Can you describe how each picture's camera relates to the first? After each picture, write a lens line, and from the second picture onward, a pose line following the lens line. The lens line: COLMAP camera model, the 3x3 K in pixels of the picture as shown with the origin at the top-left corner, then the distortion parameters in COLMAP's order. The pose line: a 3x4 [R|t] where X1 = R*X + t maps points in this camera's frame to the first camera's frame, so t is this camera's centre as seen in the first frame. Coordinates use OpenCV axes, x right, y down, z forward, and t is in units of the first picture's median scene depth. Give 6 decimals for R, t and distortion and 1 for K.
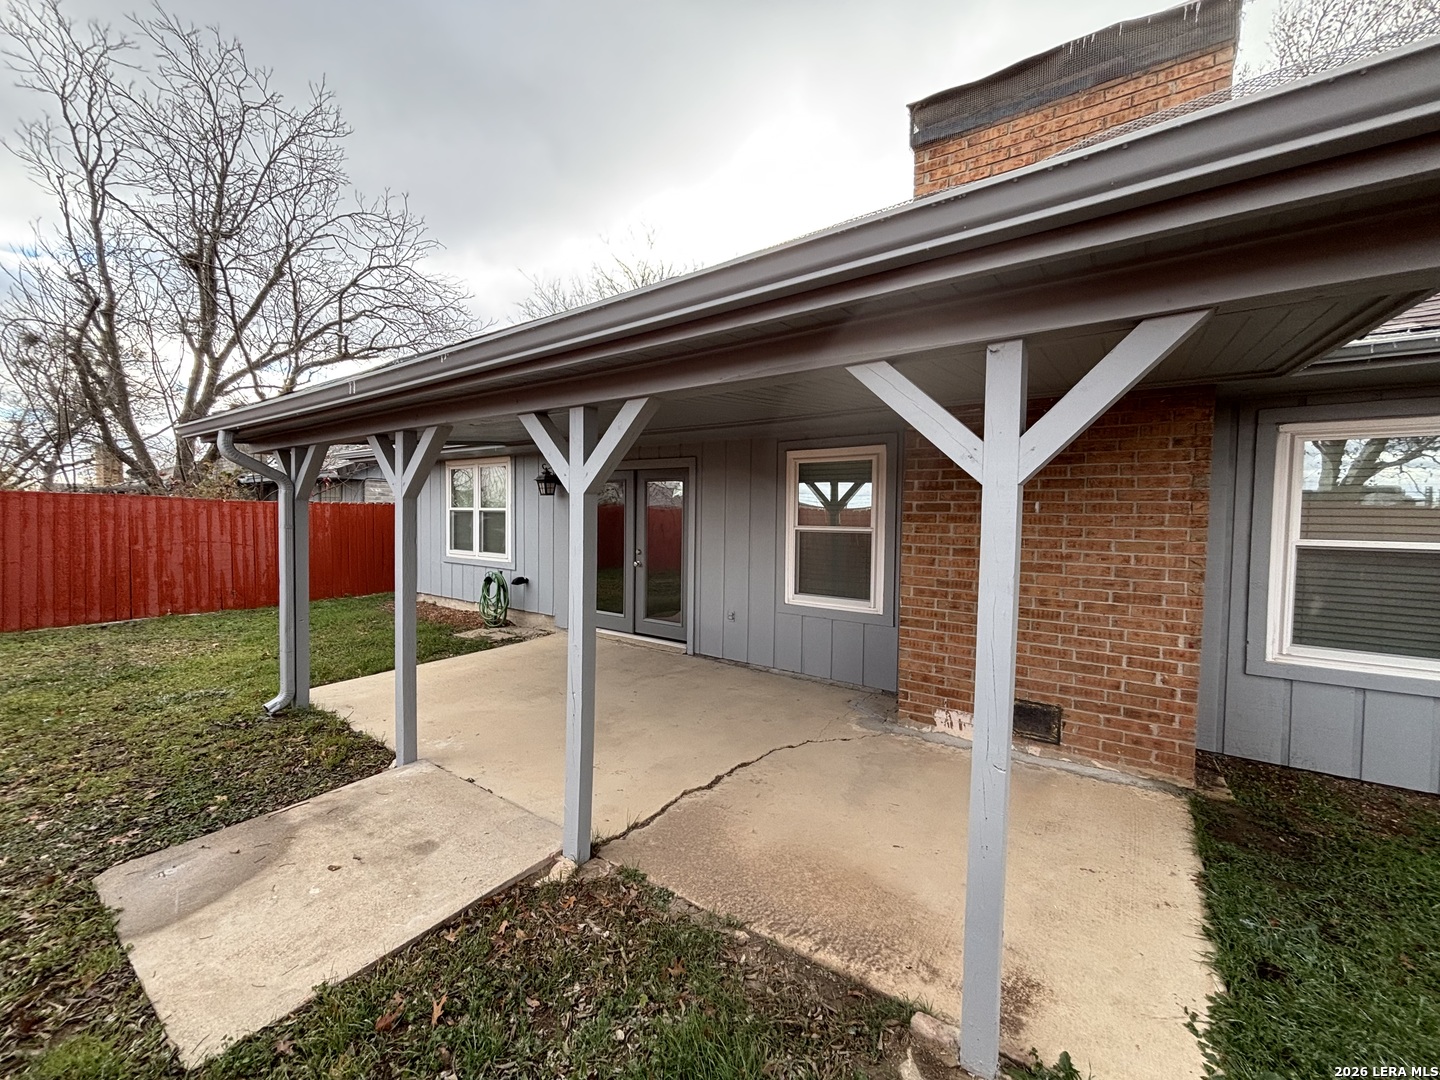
lens RADIAL K [[583.4, 0, 714.4], [0, 583.4, 532.8], [0, 0, 1]] dist [0.008167, -0.002974]
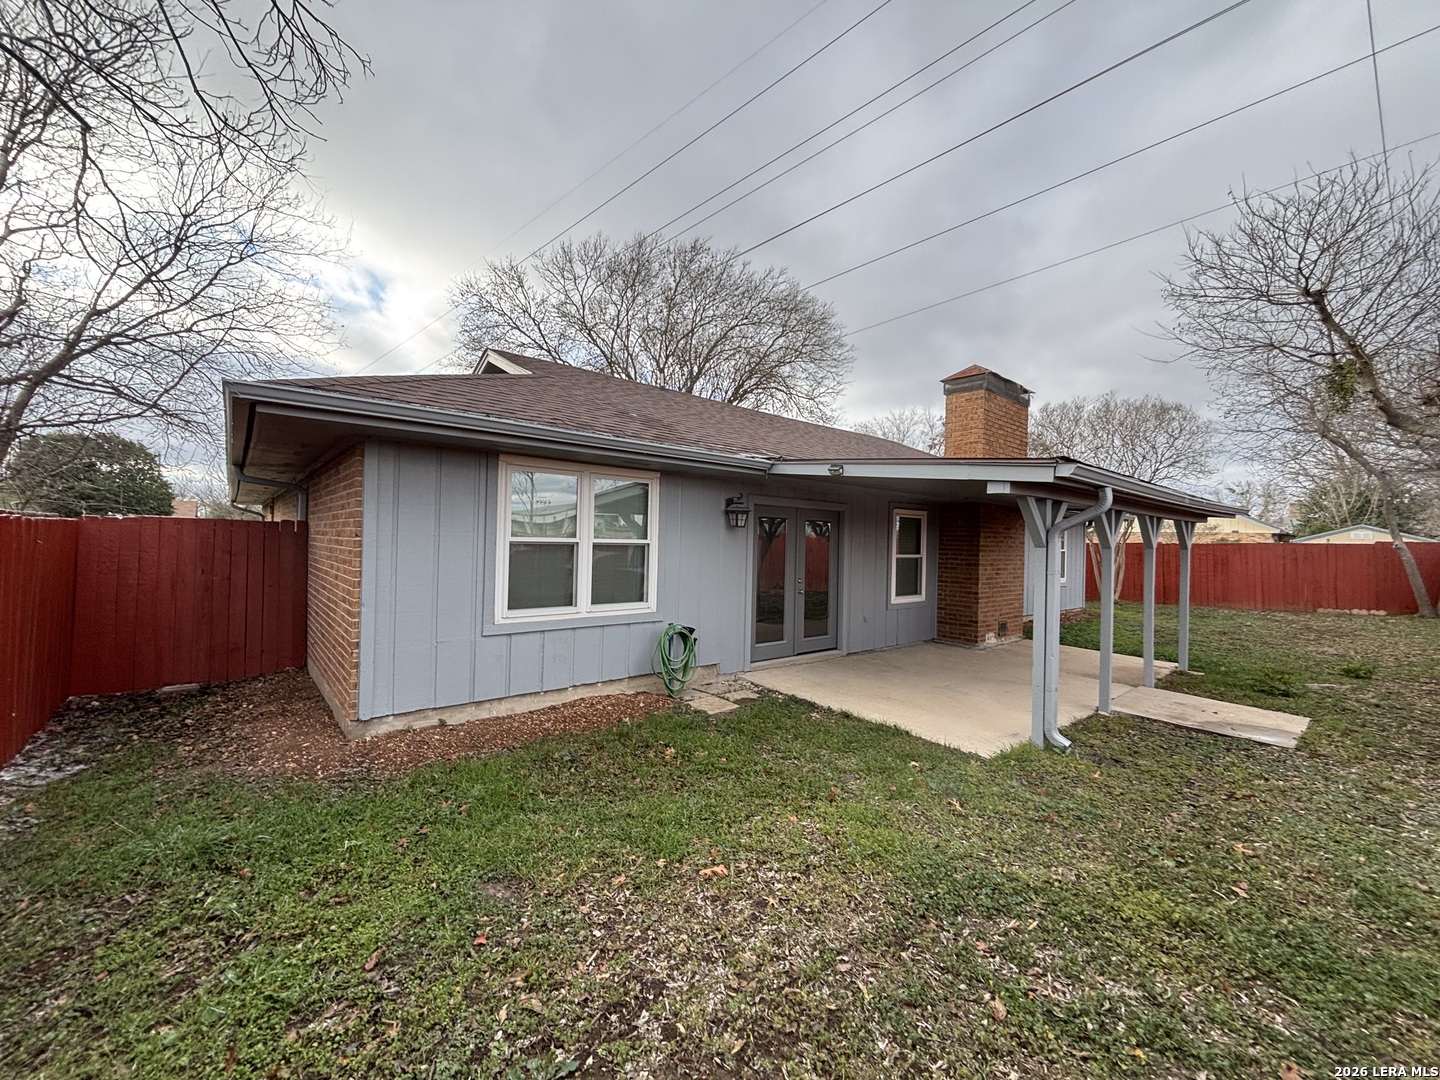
lens RADIAL K [[583.4, 0, 715.1], [0, 583.4, 531.9], [0, 0, 1]] dist [0.008167, -0.002974]
pose [[0.239471, -0.007222, 0.970877, -0.752123], [-0.005292, 0.999948, 0.008744, -0.042351], [-0.970889, -0.007232, 0.239420, 0.532133]]
